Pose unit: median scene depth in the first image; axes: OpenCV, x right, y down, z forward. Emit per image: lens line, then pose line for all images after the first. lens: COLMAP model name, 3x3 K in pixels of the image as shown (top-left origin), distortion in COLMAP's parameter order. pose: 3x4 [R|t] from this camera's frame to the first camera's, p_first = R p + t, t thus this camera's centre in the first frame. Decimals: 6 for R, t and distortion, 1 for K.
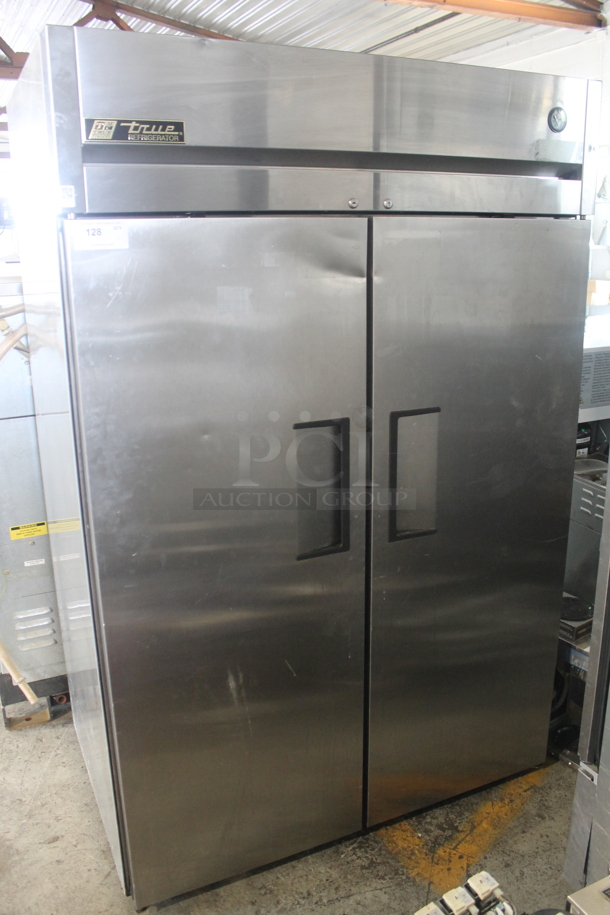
lens RADIAL K [[782.3, 0, 310.9], [0, 782.3, 456.9], [0, 0, 1]] dist [-0.157087, 0.142093]
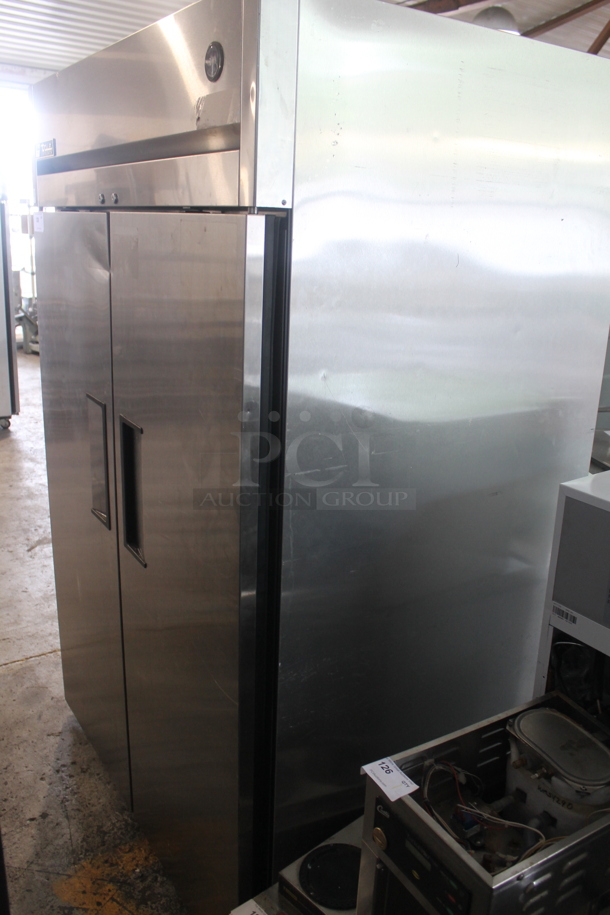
lens RADIAL K [[782.3, 0, 310.9], [0, 782.3, 456.9], [0, 0, 1]] dist [-0.157087, 0.142093]
pose [[0.132057, 0.295849, -0.946063, 0.973049], [-0.309432, 0.919030, 0.244203, -0.286200], [0.941707, 0.260494, 0.212909, 0.938970]]
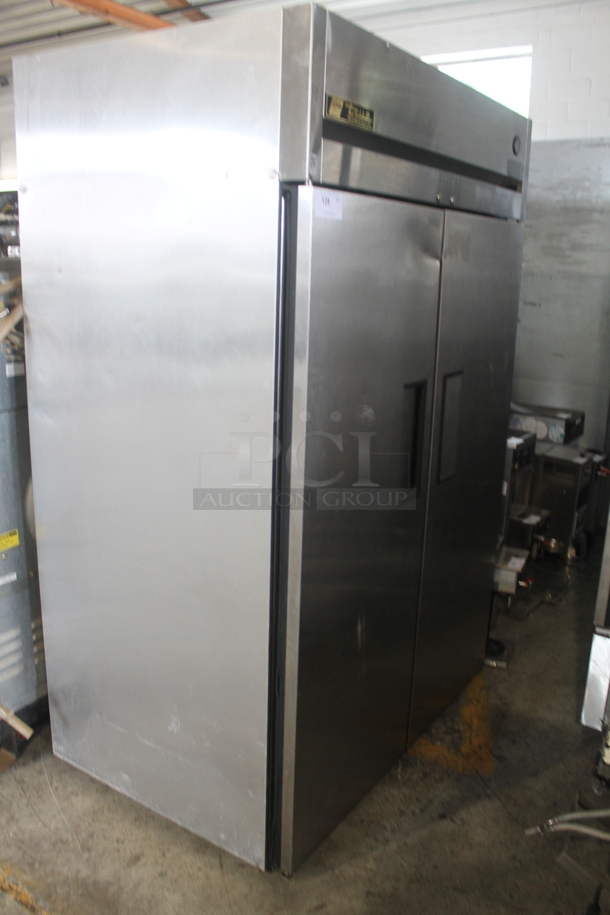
lens RADIAL K [[782.3, 0, 310.9], [0, 782.3, 456.9], [0, 0, 1]] dist [-0.157087, 0.142093]
pose [[0.853540, -0.092663, 0.512721, -0.630986], [0.102139, 0.994722, 0.009741, 0.032712], [-0.510918, 0.044054, 0.858500, 0.079233]]
